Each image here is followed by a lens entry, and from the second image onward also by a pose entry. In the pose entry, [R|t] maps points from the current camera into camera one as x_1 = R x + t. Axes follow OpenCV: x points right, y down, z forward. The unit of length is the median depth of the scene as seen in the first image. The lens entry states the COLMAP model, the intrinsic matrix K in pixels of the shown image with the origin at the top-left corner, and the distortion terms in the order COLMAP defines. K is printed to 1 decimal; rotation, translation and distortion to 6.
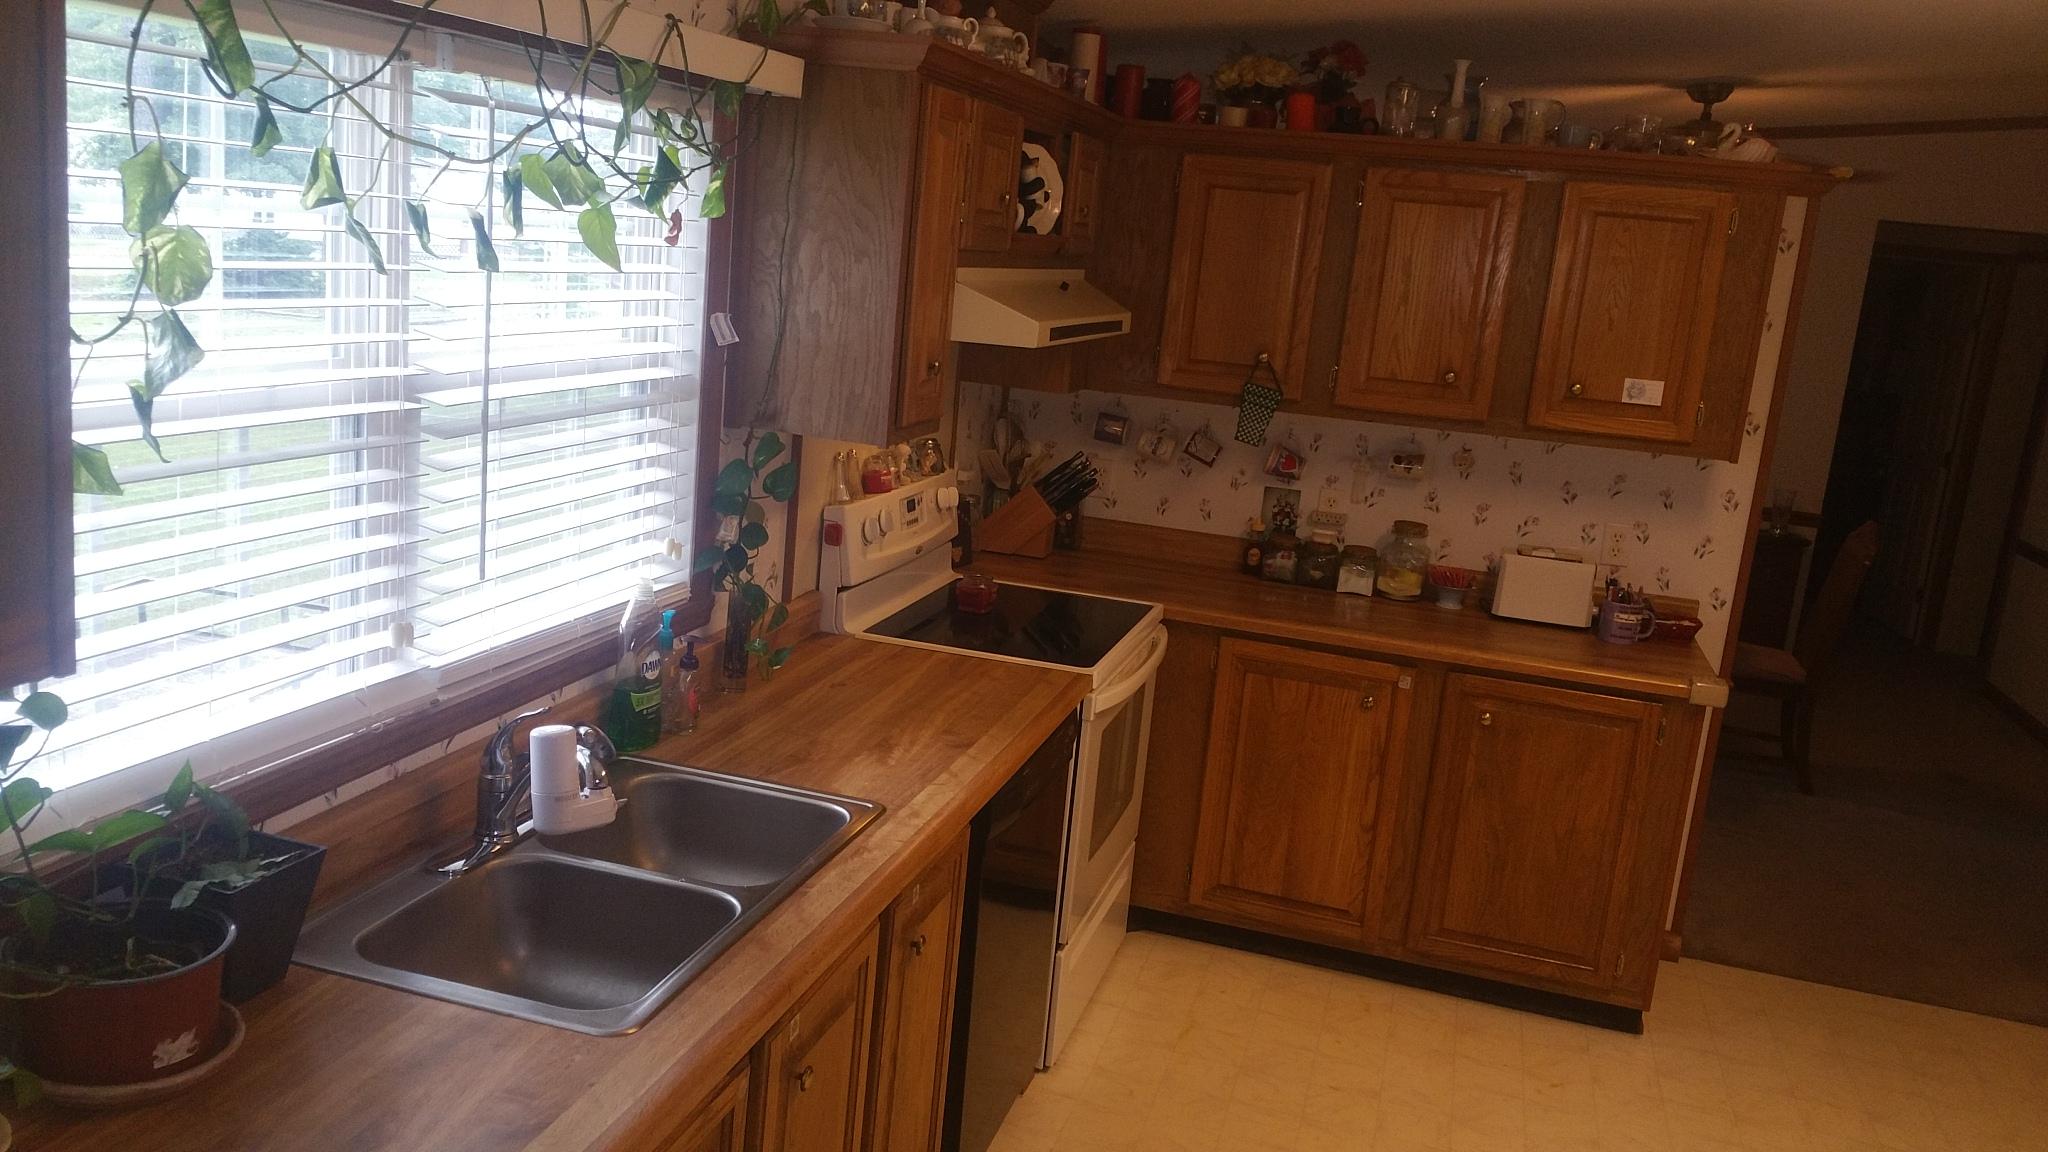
lens RADIAL K [[1719.9, 0, 1010.9], [0, 1719.9, 583.5], [0, 0, 1]] dist [0.107404, -0.119620]
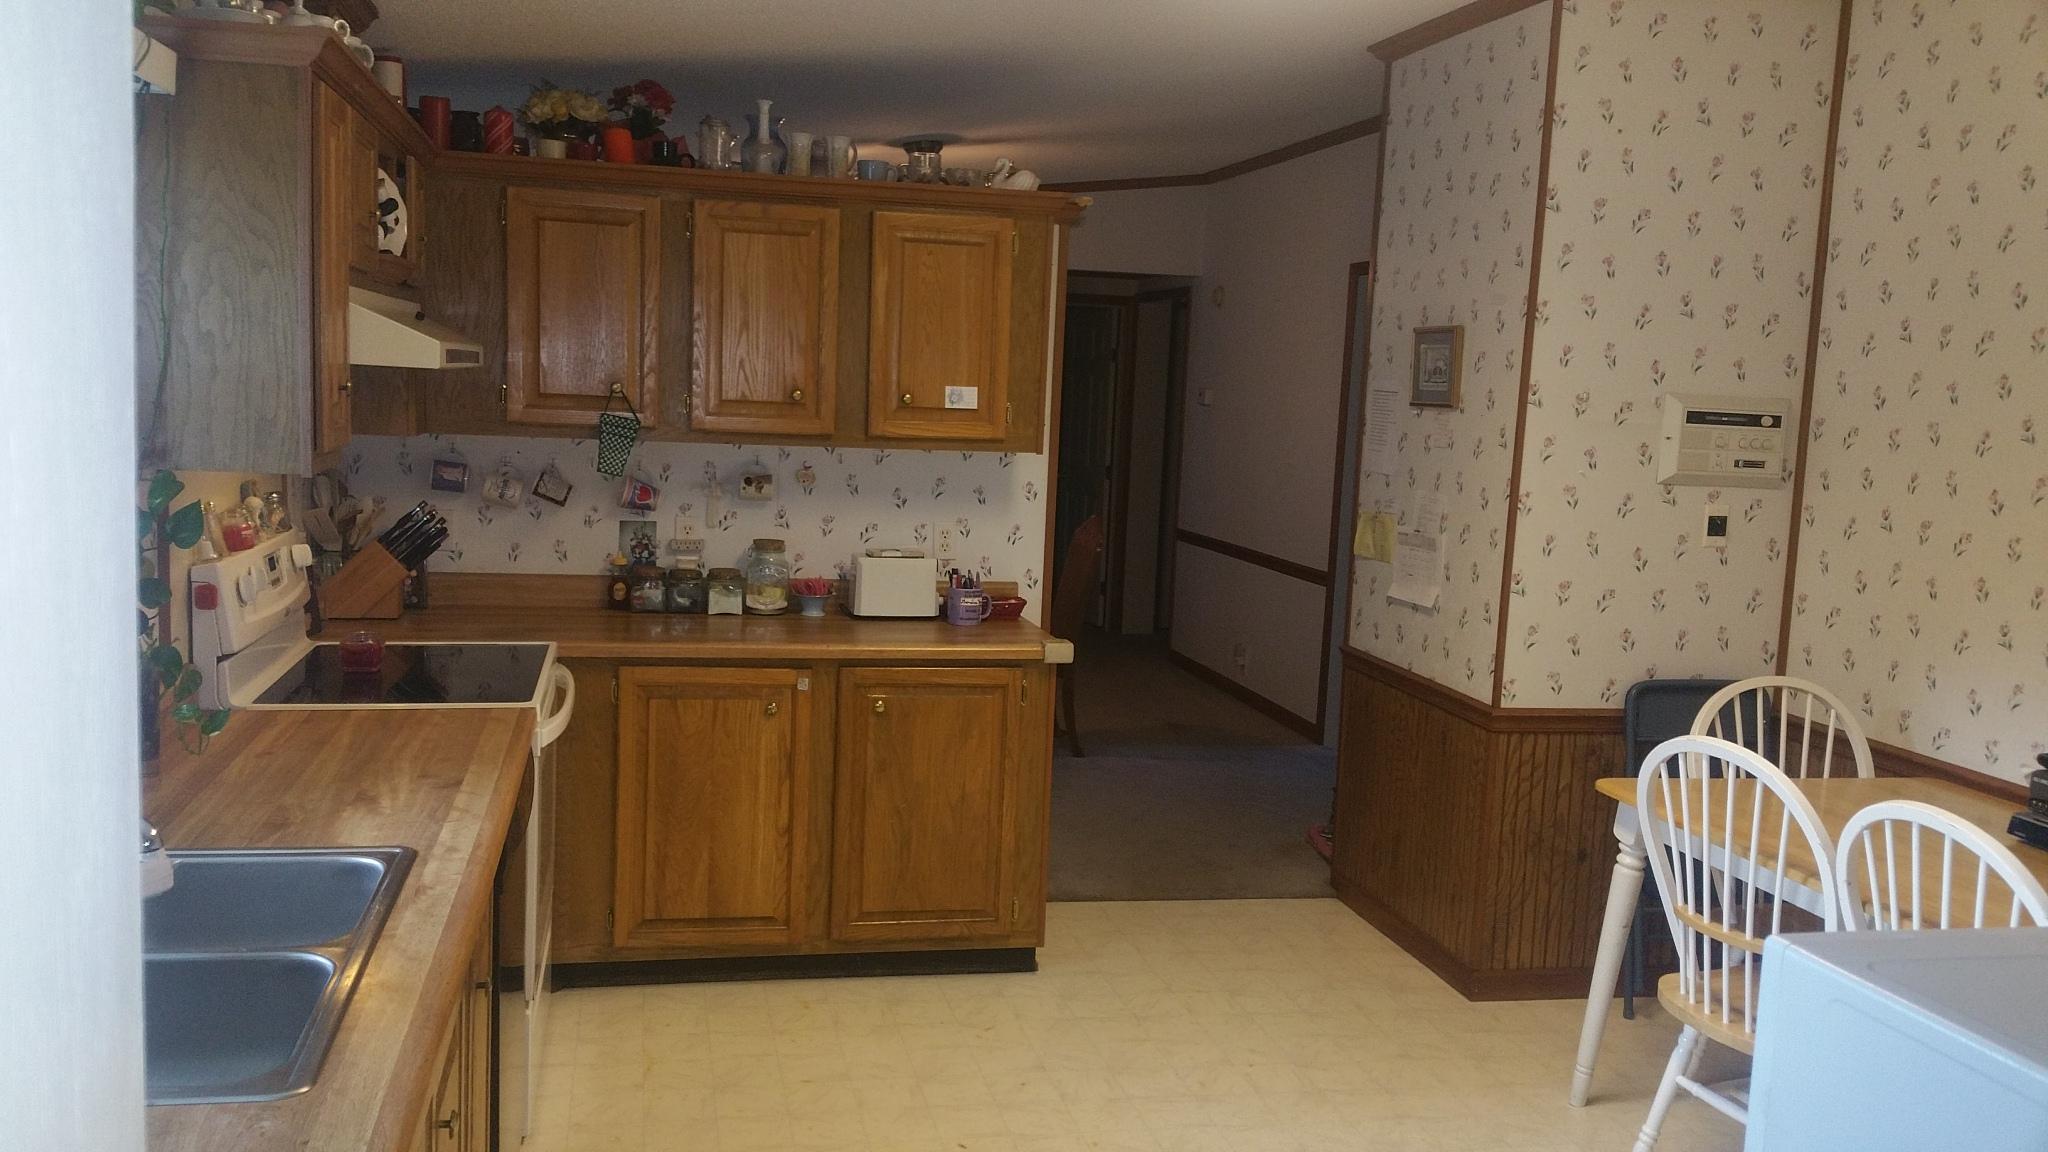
lens RADIAL K [[1719.9, 0, 1023.9], [0, 1719.9, 578.7], [0, 0, 1]] dist [0.107404, -0.119620]
pose [[0.873862, -0.114213, 0.472569, -0.137074], [0.141137, 0.989751, -0.021778, 0.034942], [-0.465238, 0.085728, 0.881025, 0.015445]]
